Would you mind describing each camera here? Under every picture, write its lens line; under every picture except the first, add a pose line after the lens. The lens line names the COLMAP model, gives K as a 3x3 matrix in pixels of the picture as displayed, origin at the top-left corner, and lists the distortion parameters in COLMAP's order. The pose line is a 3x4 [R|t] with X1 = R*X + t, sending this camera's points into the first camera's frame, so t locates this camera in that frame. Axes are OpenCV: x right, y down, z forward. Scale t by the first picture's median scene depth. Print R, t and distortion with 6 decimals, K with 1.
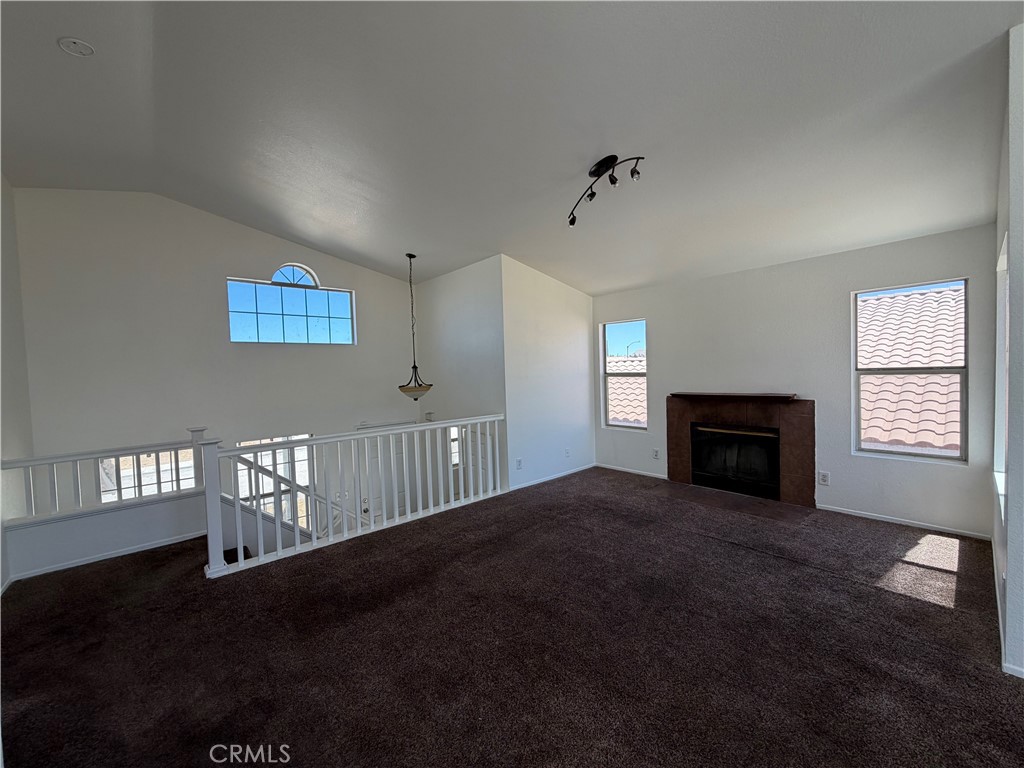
lens RADIAL K [[408.6, 0, 511.5], [0, 408.6, 387.2], [0, 0, 1]] dist [0.001927, -0.000236]
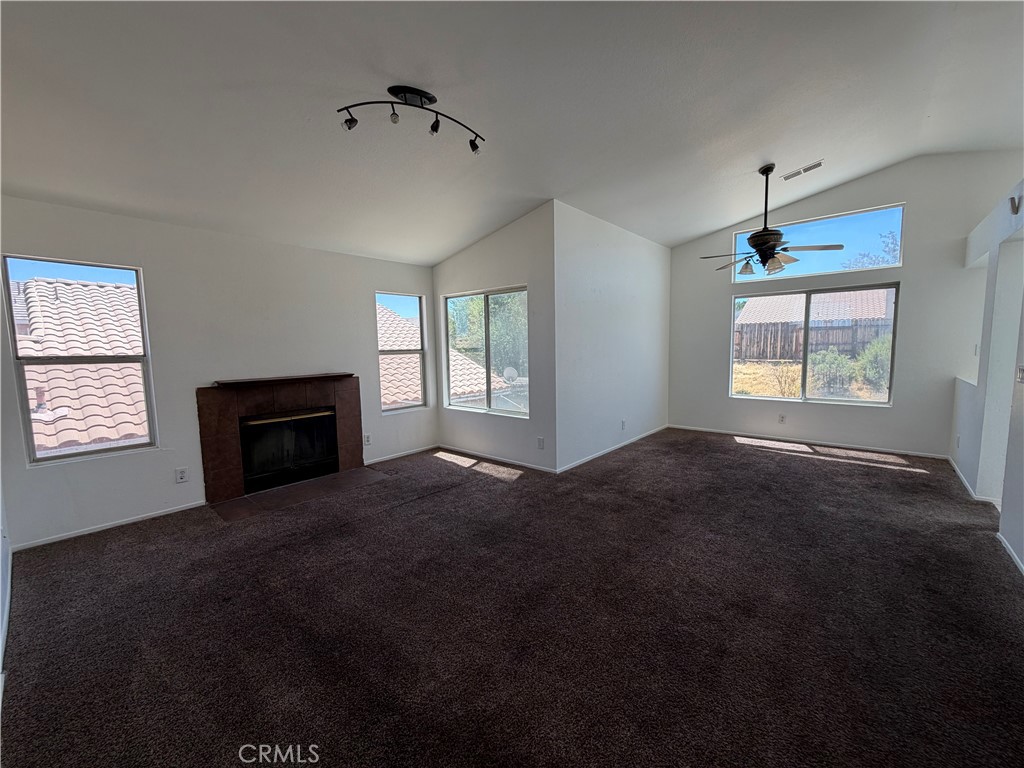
lens RADIAL K [[408.6, 0, 516.7], [0, 408.6, 387.4], [0, 0, 1]] dist [0.001927, -0.000236]
pose [[-0.132260, -0.067578, 0.988909, -0.417767], [0.061448, 0.995195, 0.076226, 0.001442], [-0.989309, 0.070848, -0.127472, 0.585801]]
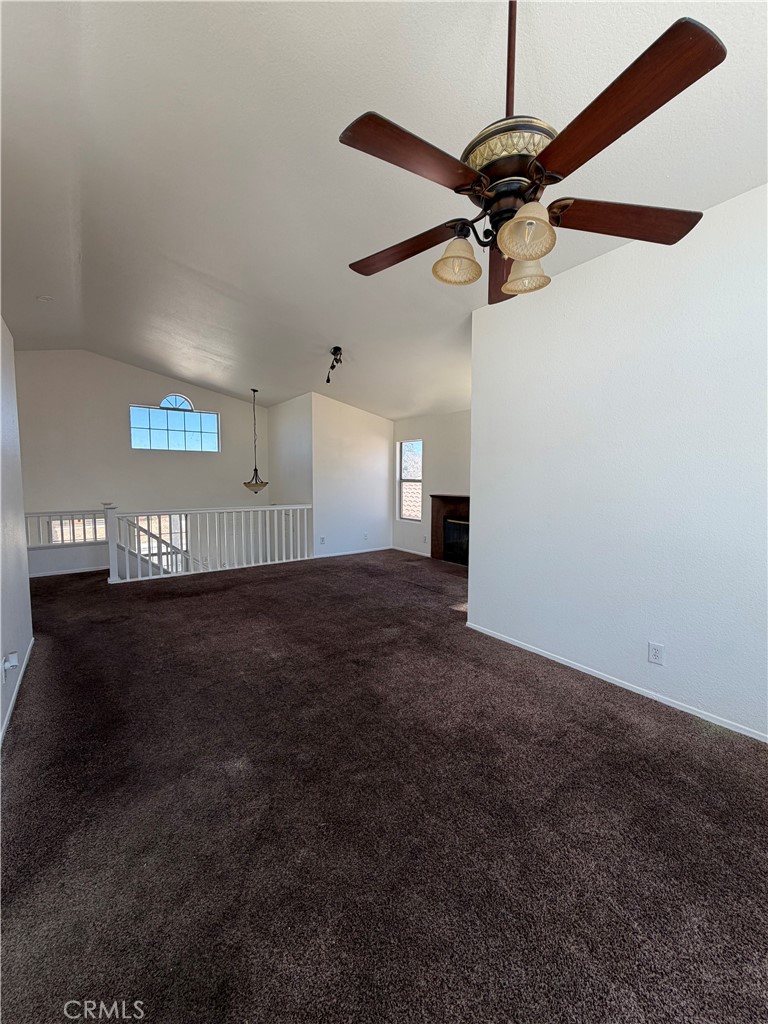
lens RADIAL K [[408.6, 0, 388.1], [0, 408.6, 509.5], [0, 0, 1]] dist [0.001927, -0.000236]
pose [[0.995881, 0.041031, -0.080857, 0.373940], [-0.038068, 0.998558, 0.037860, 0.018916], [0.082294, -0.034626, 0.996006, -0.412882]]
